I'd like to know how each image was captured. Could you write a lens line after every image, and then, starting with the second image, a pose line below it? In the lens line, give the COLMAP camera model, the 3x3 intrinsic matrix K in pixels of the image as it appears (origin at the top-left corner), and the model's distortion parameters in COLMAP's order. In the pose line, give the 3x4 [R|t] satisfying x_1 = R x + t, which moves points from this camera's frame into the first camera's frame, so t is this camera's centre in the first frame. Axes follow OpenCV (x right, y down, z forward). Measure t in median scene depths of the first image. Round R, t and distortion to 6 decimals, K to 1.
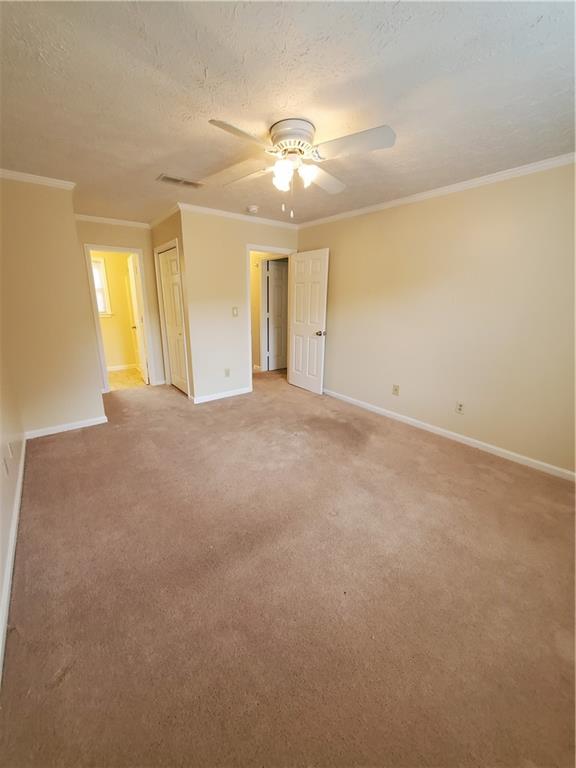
lens RADIAL K [[305.5, 0, 283.7], [0, 305.5, 377.1], [0, 0, 1]] dist [0.003149, 0.000461]
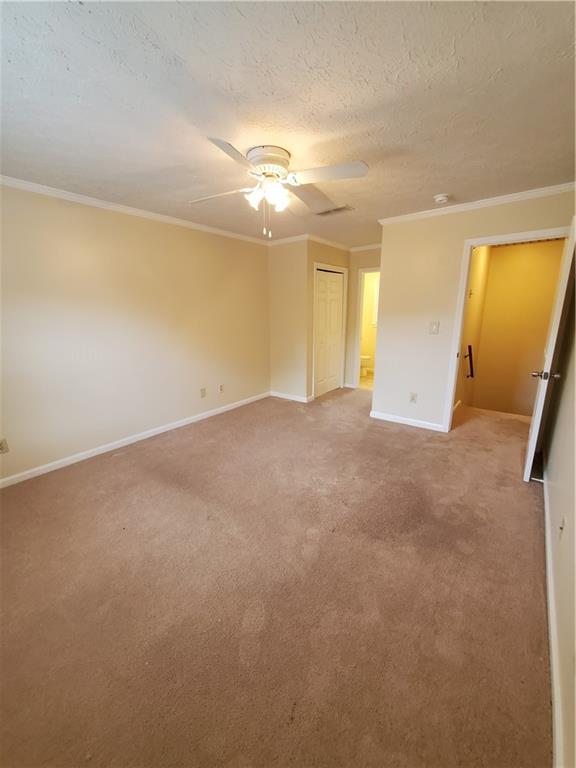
lens RADIAL K [[305.5, 0, 281.3], [0, 305.5, 380.8], [0, 0, 1]] dist [0.003149, 0.000461]
pose [[0.229626, 0.215417, -0.949140, 0.640713], [-0.231004, 0.959395, 0.161857, -0.135562], [0.945468, 0.182089, 0.270064, 0.486536]]
